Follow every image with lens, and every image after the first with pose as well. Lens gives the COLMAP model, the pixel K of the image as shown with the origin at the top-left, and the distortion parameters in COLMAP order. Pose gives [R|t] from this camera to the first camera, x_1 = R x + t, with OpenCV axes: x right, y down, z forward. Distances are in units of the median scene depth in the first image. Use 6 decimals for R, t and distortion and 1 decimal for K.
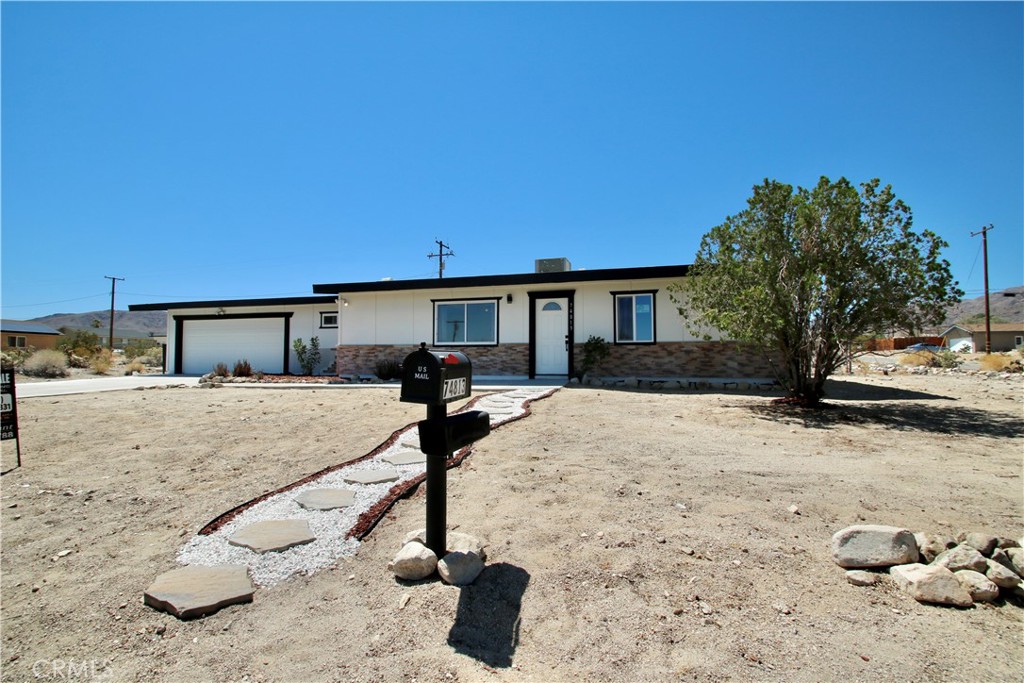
lens RADIAL K [[476.9, 0, 508.8], [0, 476.9, 346.4], [0, 0, 1]] dist [0.004227, -0.013088]
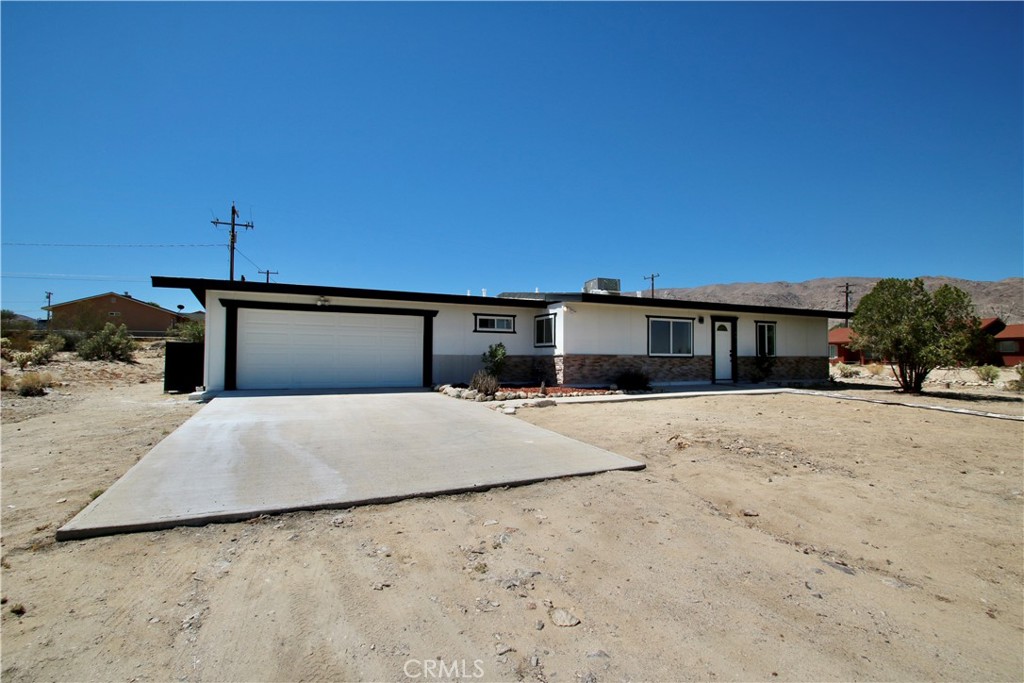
lens RADIAL K [[476.9, 0, 508.8], [0, 476.9, 346.4], [0, 0, 1]] dist [0.004227, -0.013088]
pose [[0.744255, 0.017405, 0.667668, -1.197493], [-0.026585, 0.999640, 0.003576, -0.021126], [-0.667366, -0.020411, 0.744450, 0.395116]]
